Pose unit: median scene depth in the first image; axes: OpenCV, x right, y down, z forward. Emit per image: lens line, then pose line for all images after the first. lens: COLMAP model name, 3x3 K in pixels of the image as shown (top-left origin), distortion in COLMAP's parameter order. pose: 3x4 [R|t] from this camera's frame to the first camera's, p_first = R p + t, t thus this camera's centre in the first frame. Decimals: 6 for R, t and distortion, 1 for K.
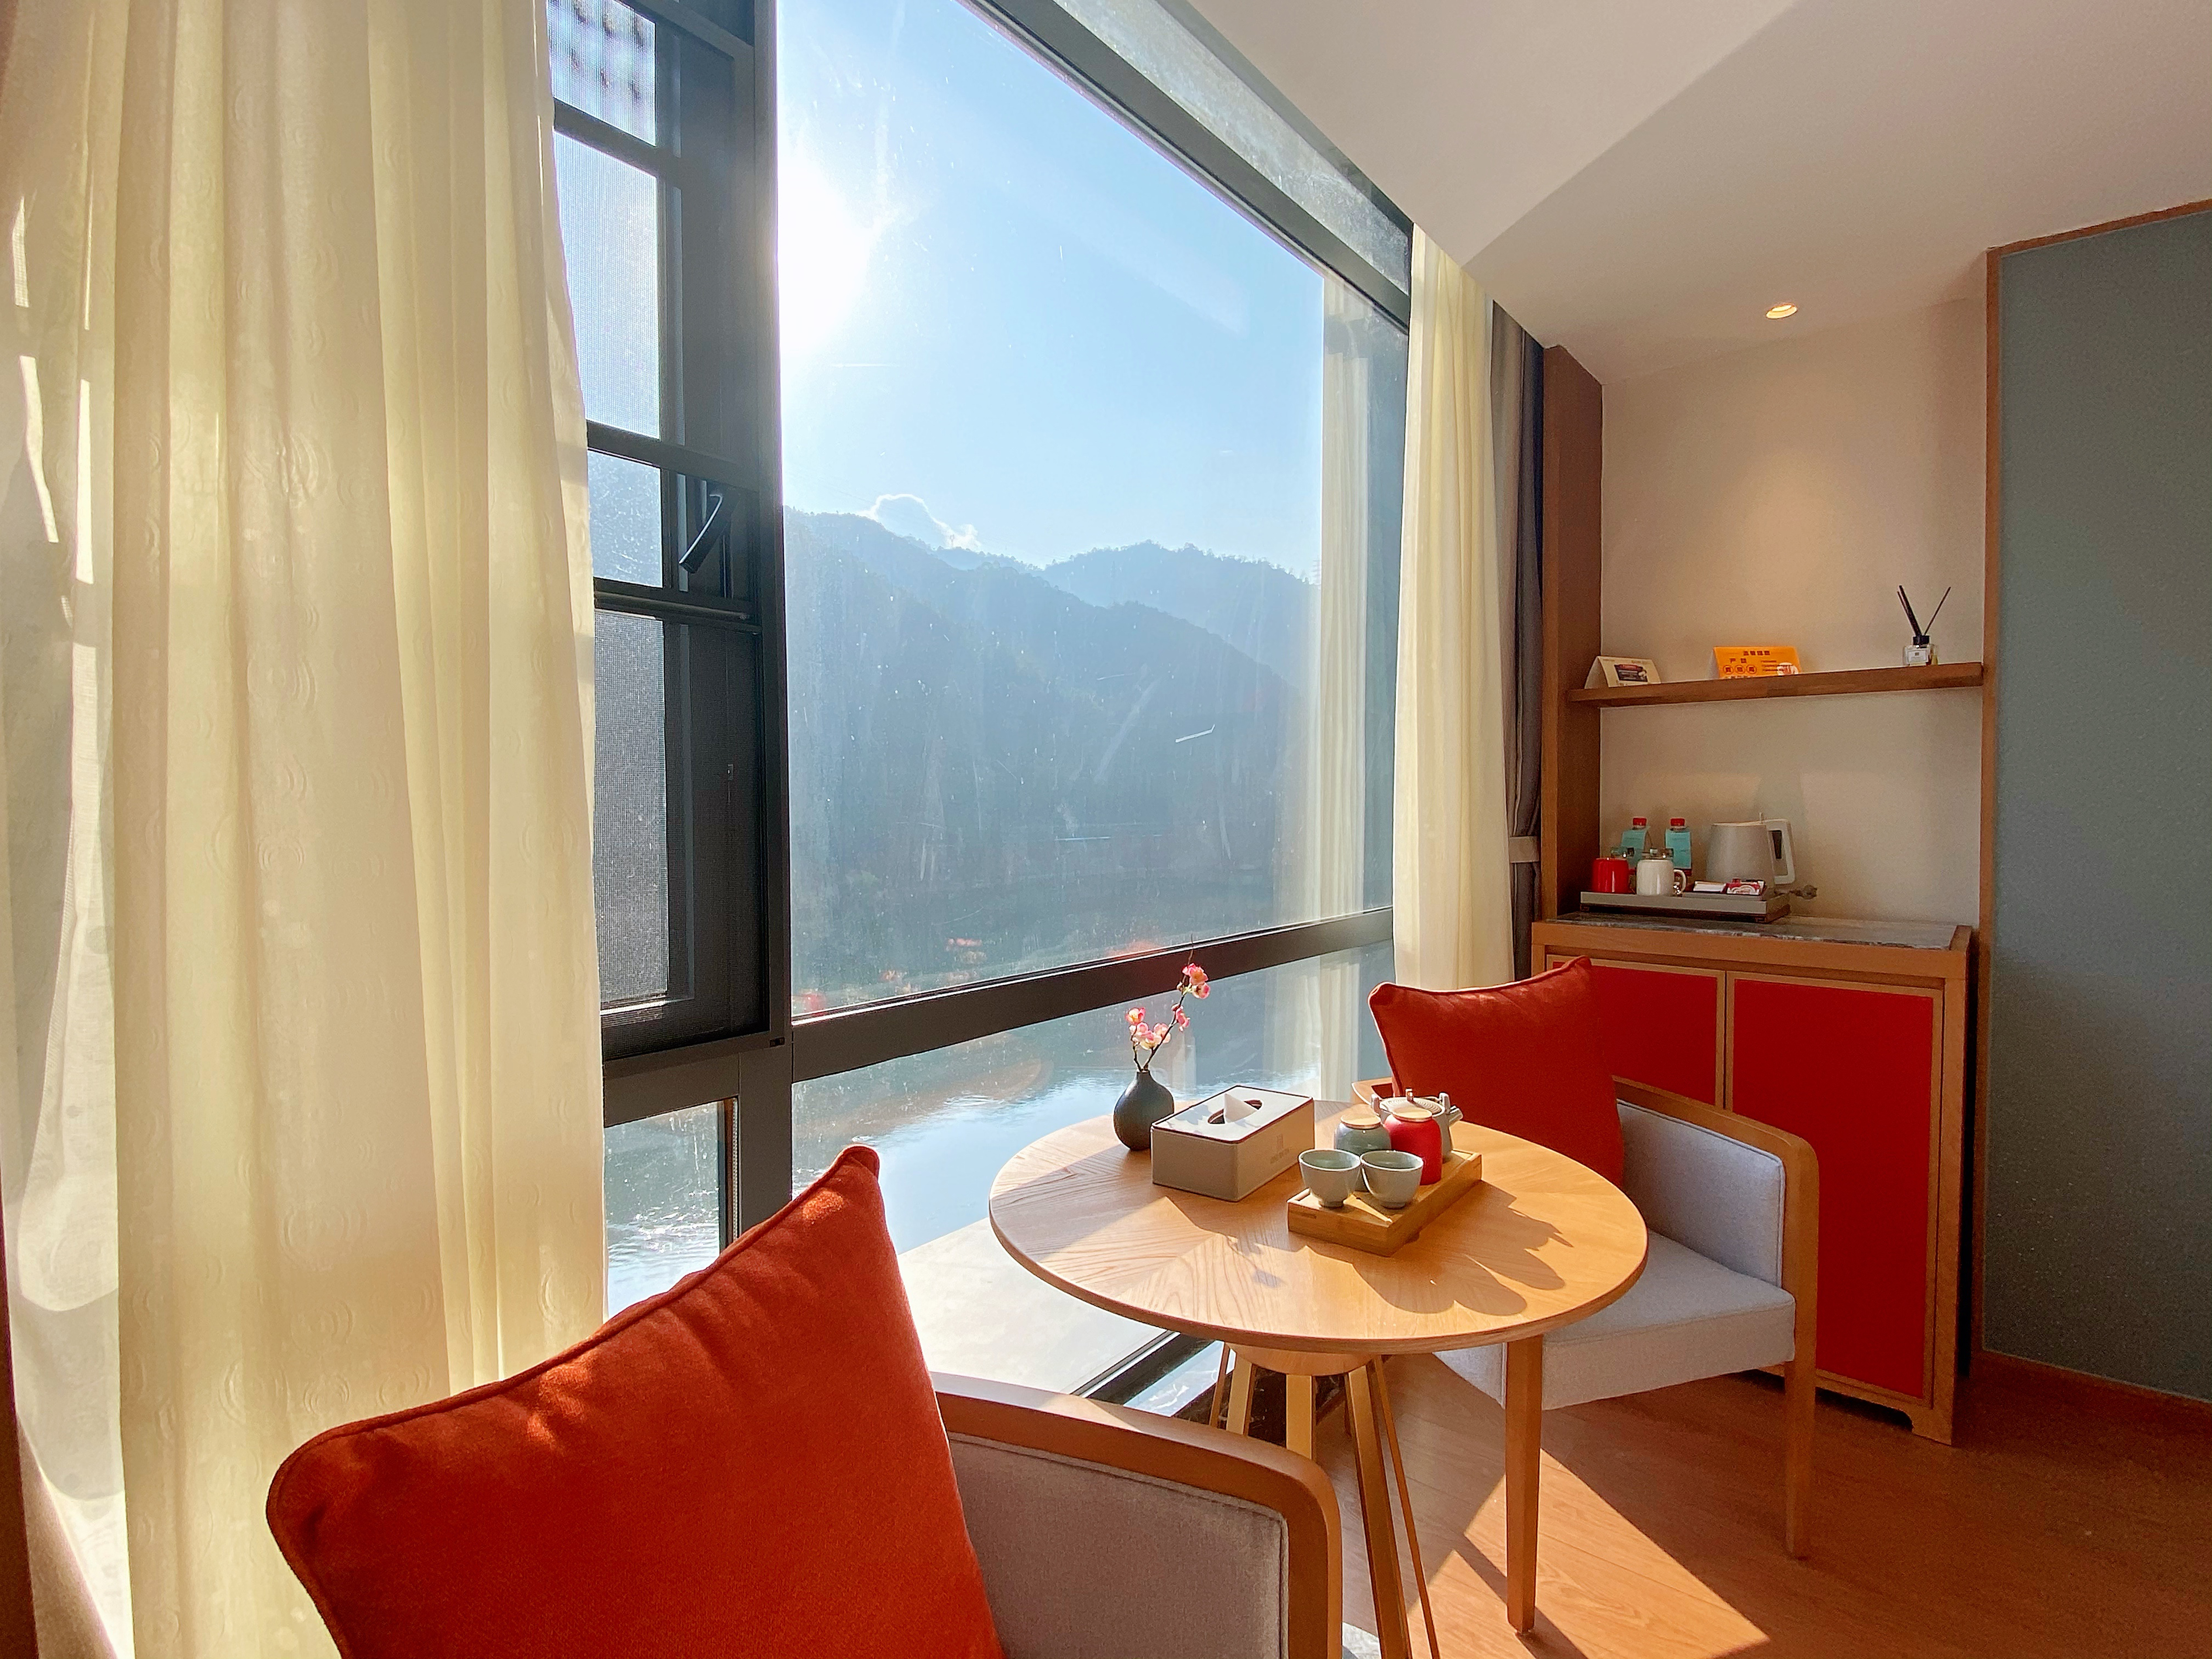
lens RADIAL K [[1028.1, 0, 1111.9], [0, 1028.1, 823.4], [0, 0, 1]] dist [0.030415, -0.032589]
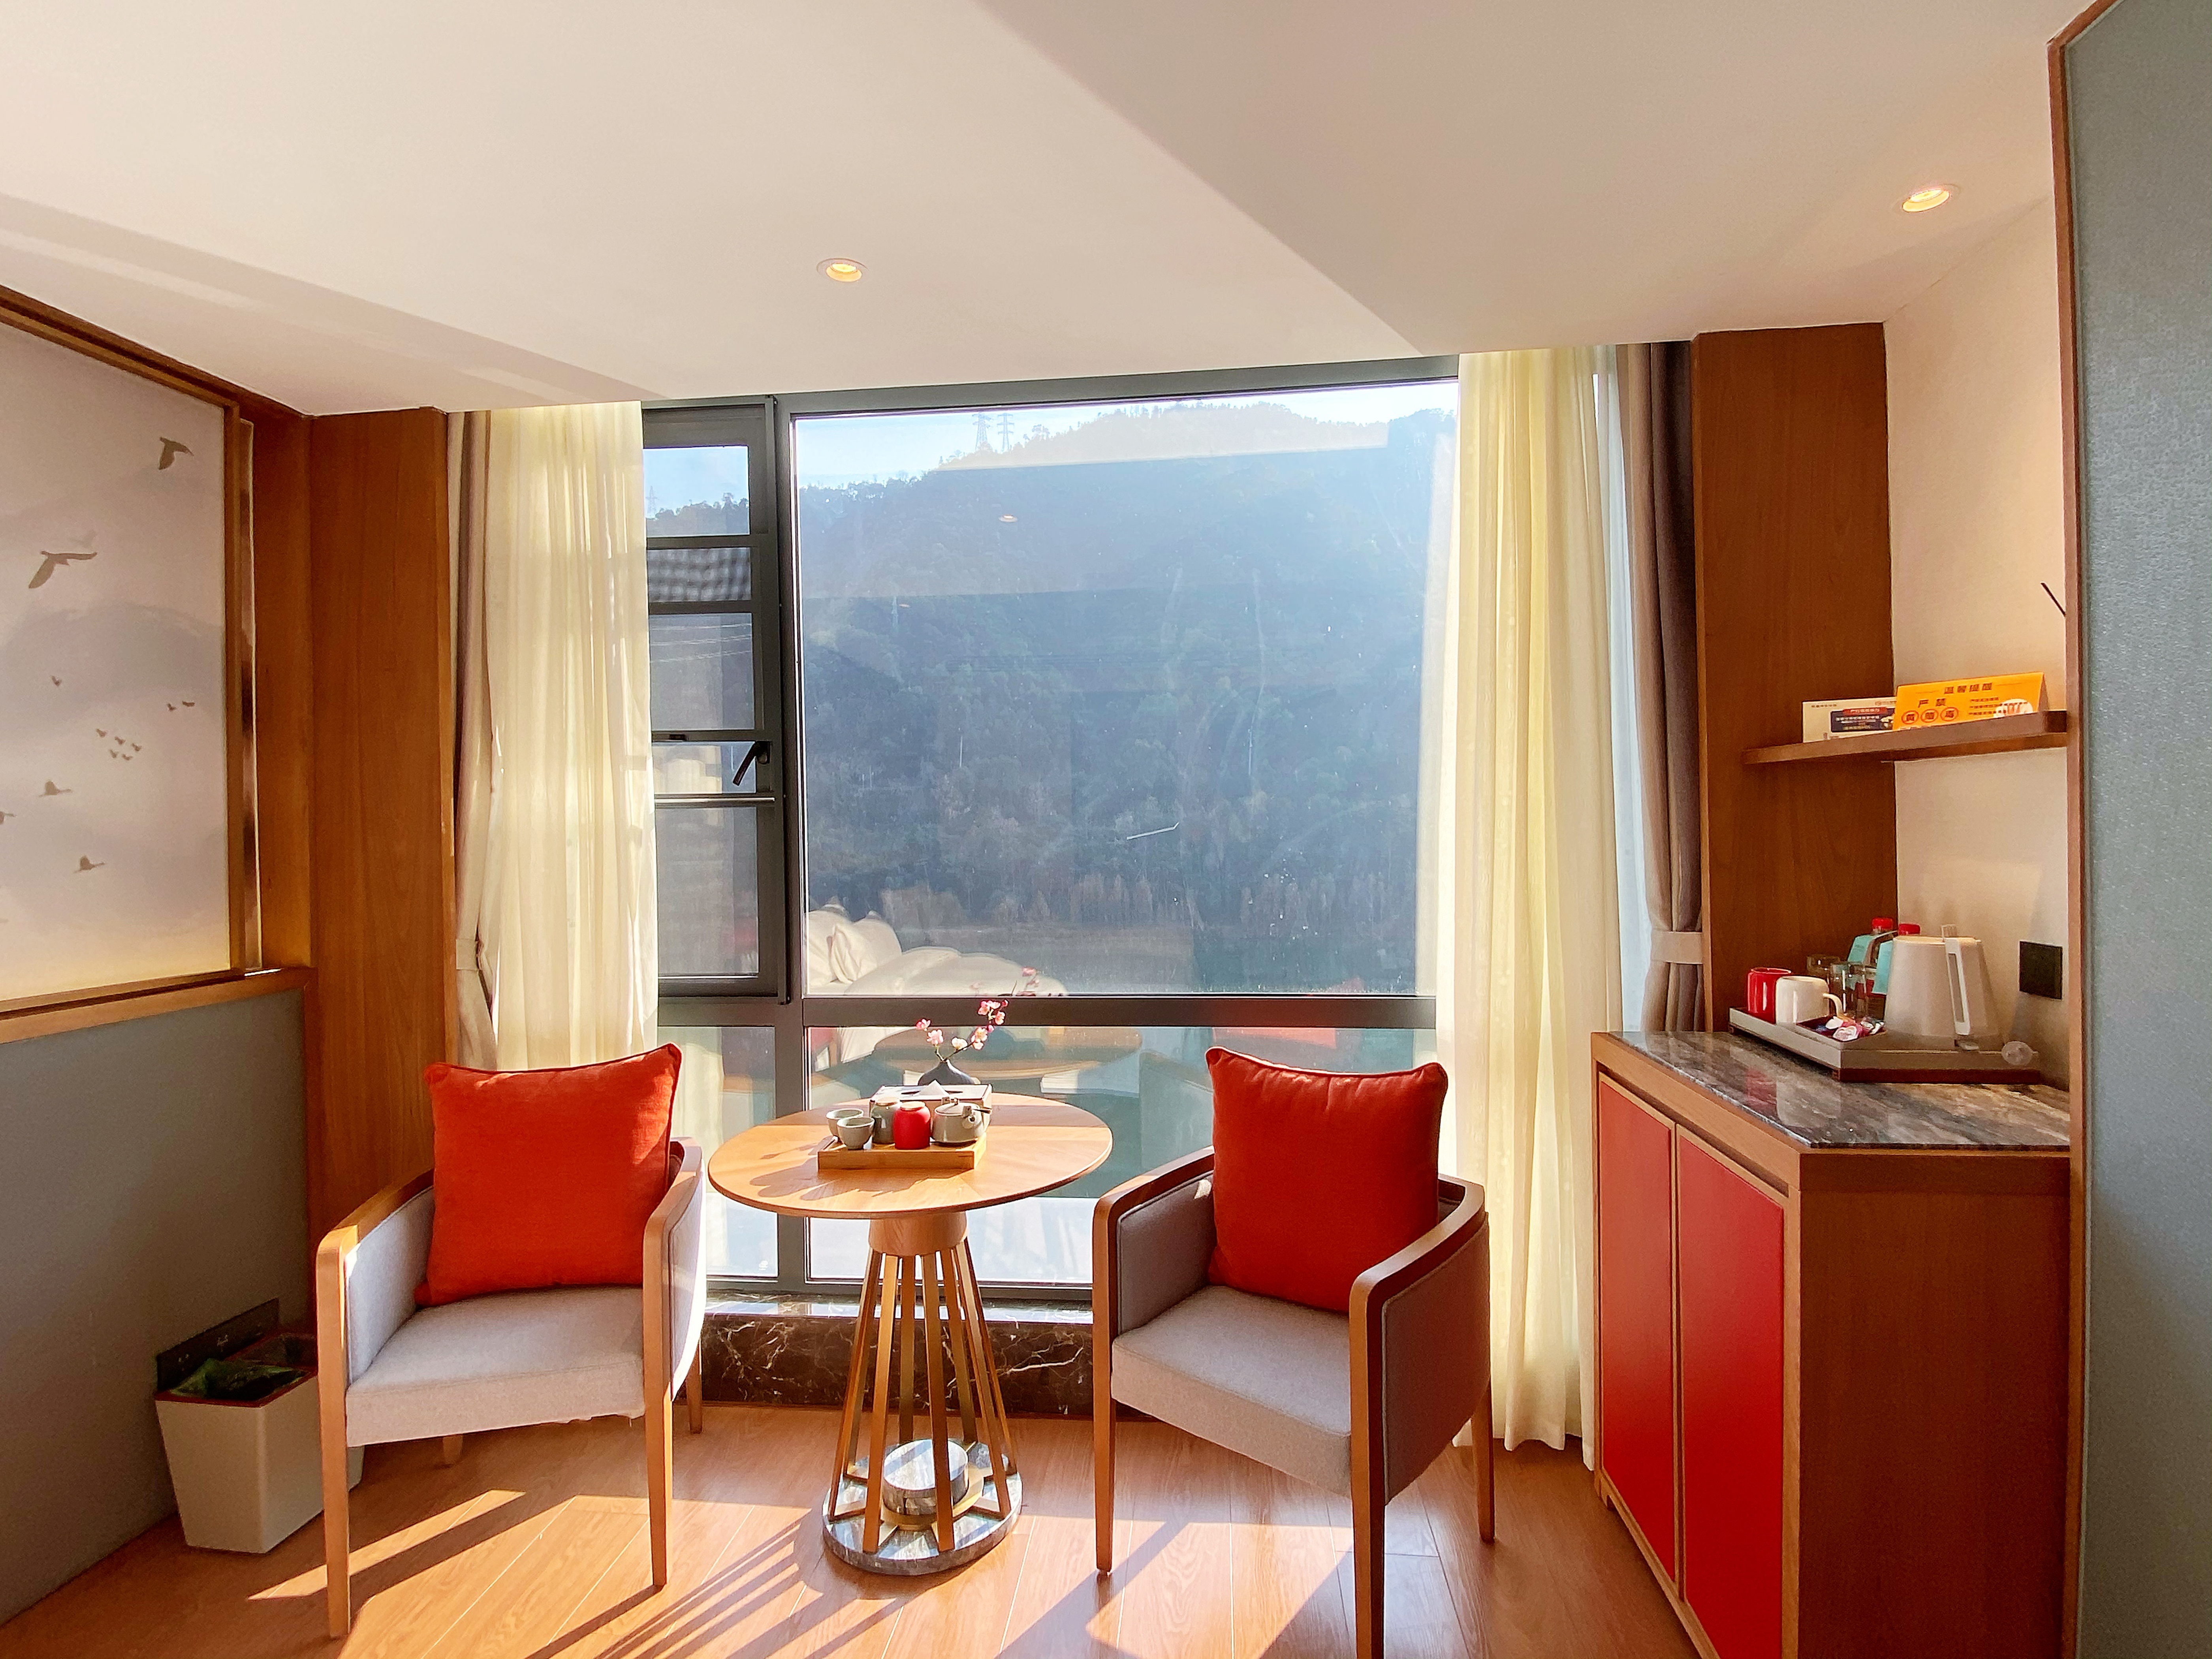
lens RADIAL K [[1028.1, 0, 1111.9], [0, 1028.1, 823.4], [0, 0, 1]] dist [0.030415, -0.032589]
pose [[0.586233, 0.000204, -0.810143, 0.841103], [-0.011049, 0.999909, -0.007744, -0.066131], [0.810067, 0.013491, 0.586182, 0.160684]]
